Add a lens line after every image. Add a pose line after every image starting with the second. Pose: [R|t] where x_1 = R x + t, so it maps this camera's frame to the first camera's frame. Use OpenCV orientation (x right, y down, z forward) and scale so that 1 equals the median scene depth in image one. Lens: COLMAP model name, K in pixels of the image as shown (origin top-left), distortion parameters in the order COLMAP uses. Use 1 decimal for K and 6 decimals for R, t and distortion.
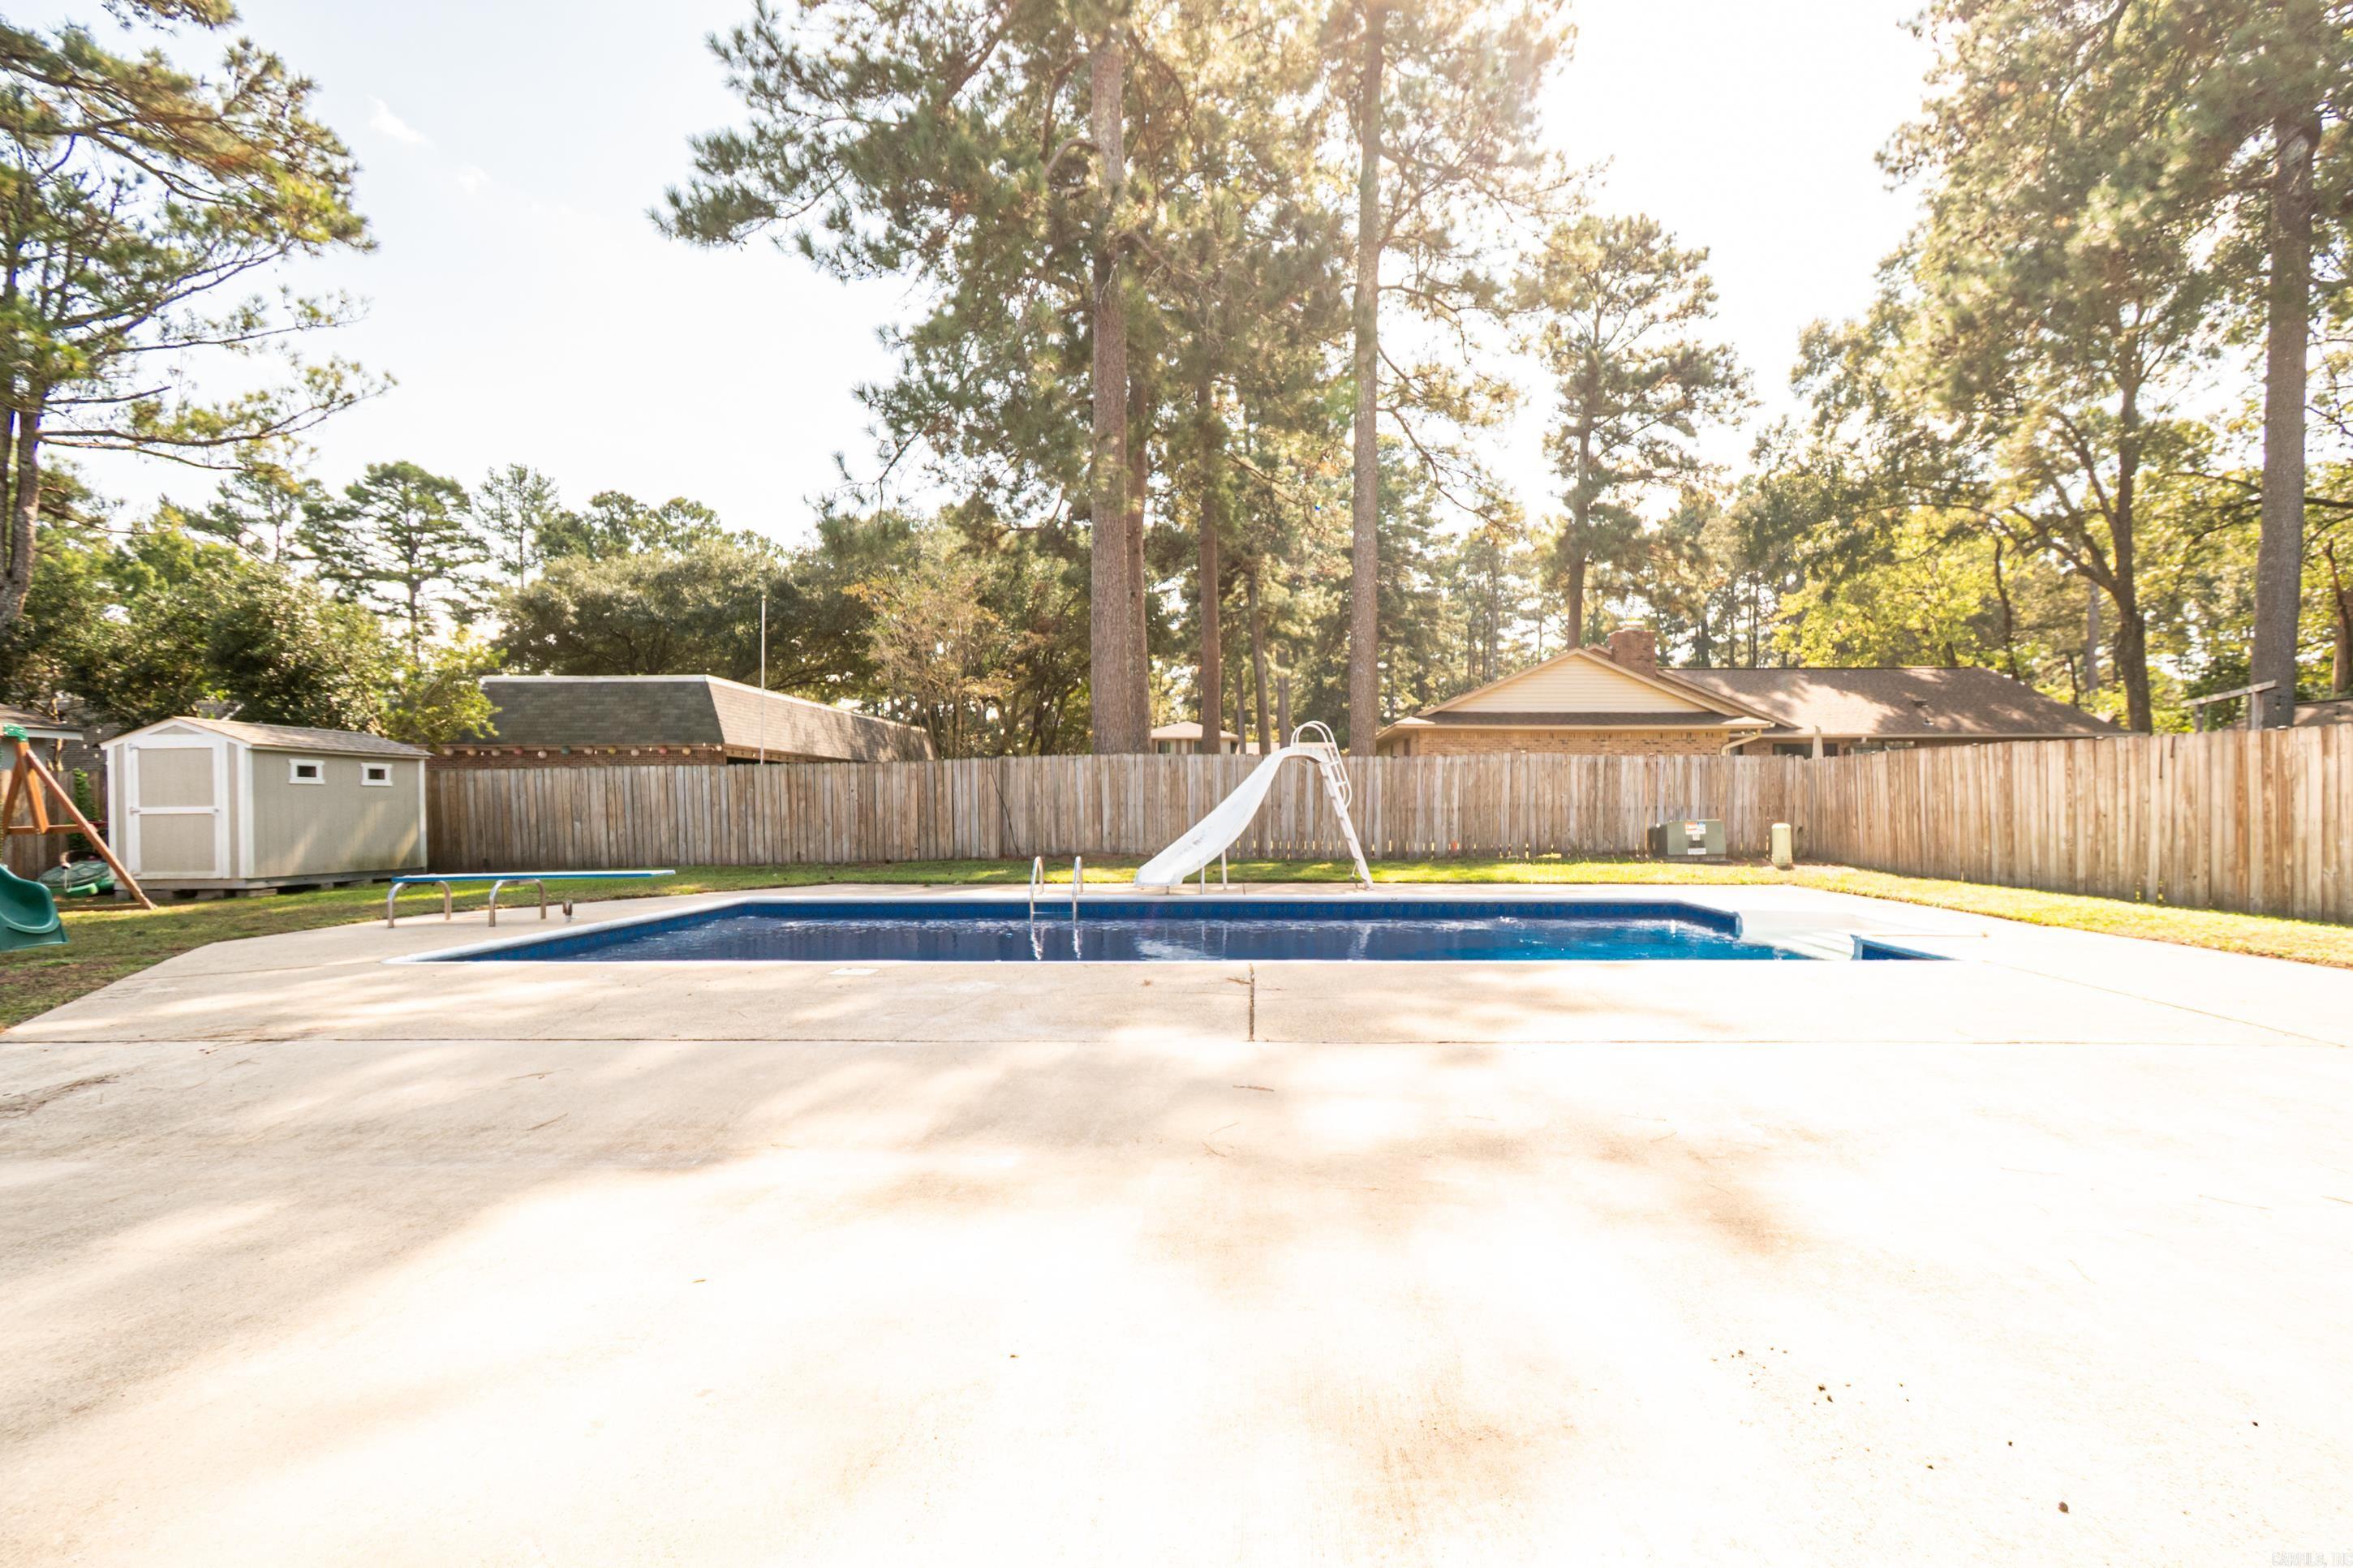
lens RADIAL K [[1034.1, 0, 1159.8], [0, 1034.1, 795.2], [0, 0, 1]] dist [0.002301, -0.000059]
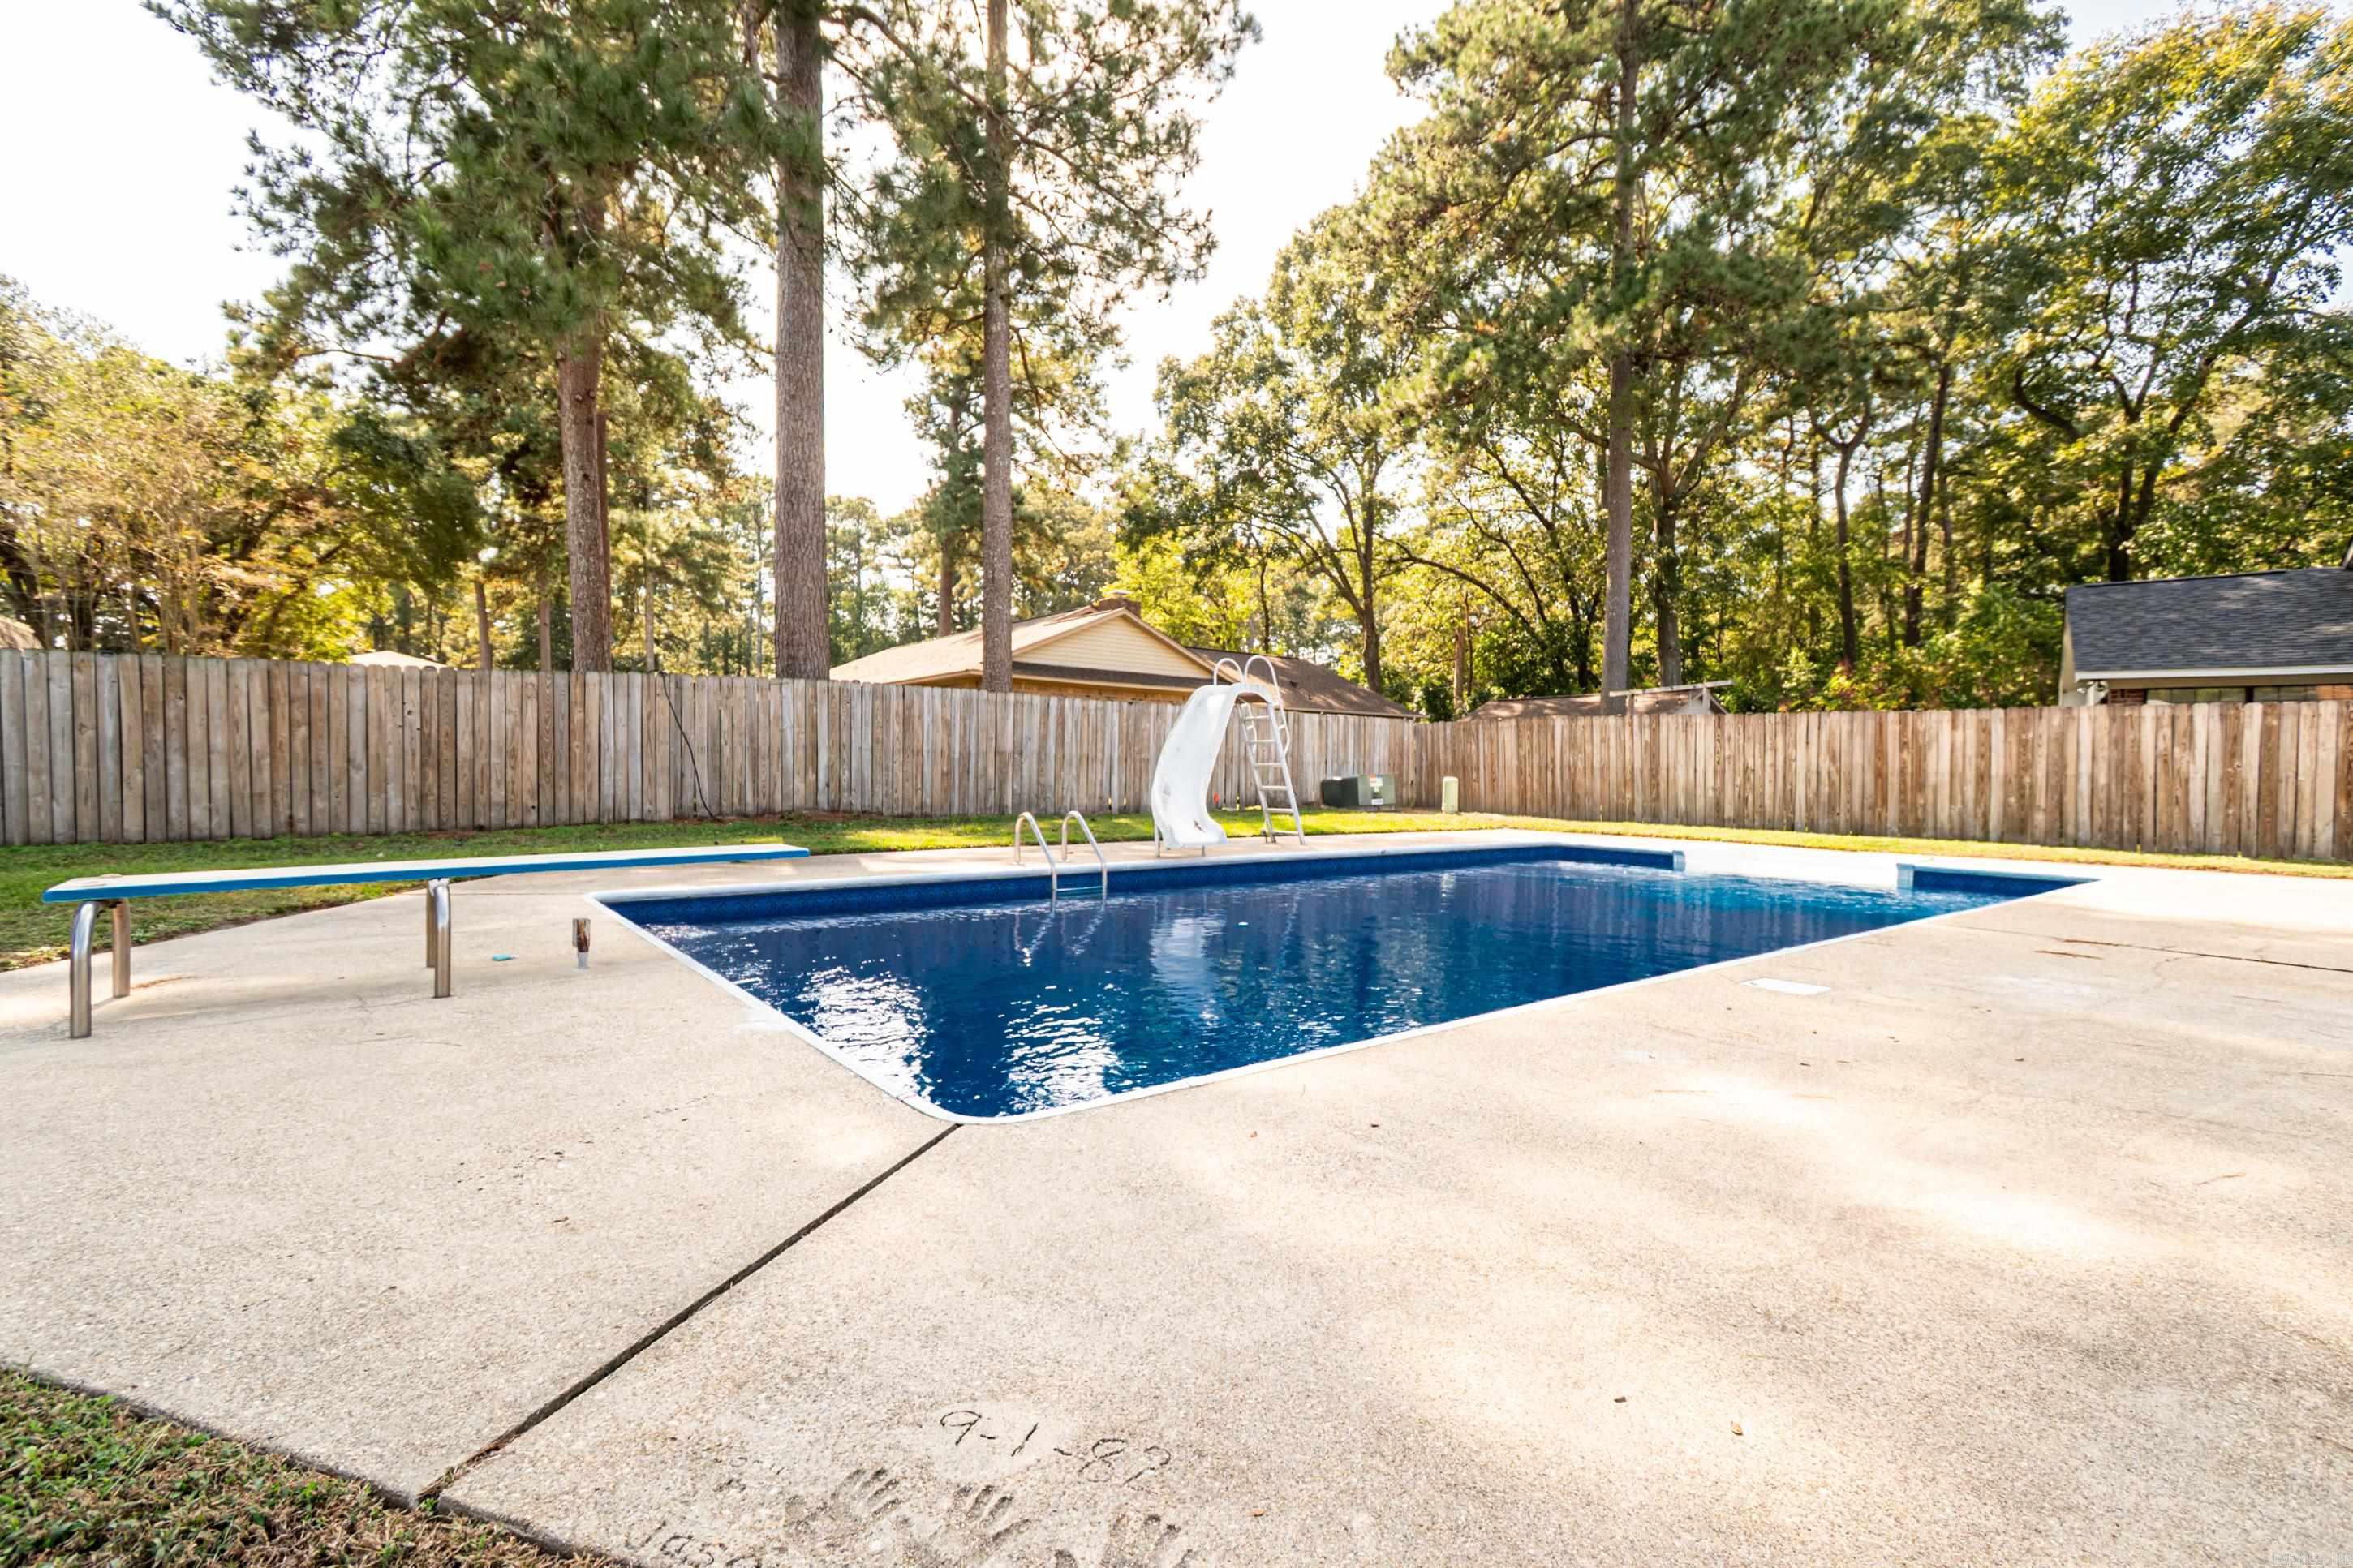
lens RADIAL K [[1034.1, 0, 1159.8], [0, 1034.1, 795.2], [0, 0, 1]] dist [0.002301, -0.000059]
pose [[0.778499, -0.003317, 0.627637, -0.366076], [-0.021053, 0.999285, 0.031394, 0.017036], [-0.627292, -0.037653, 0.777873, 0.276690]]
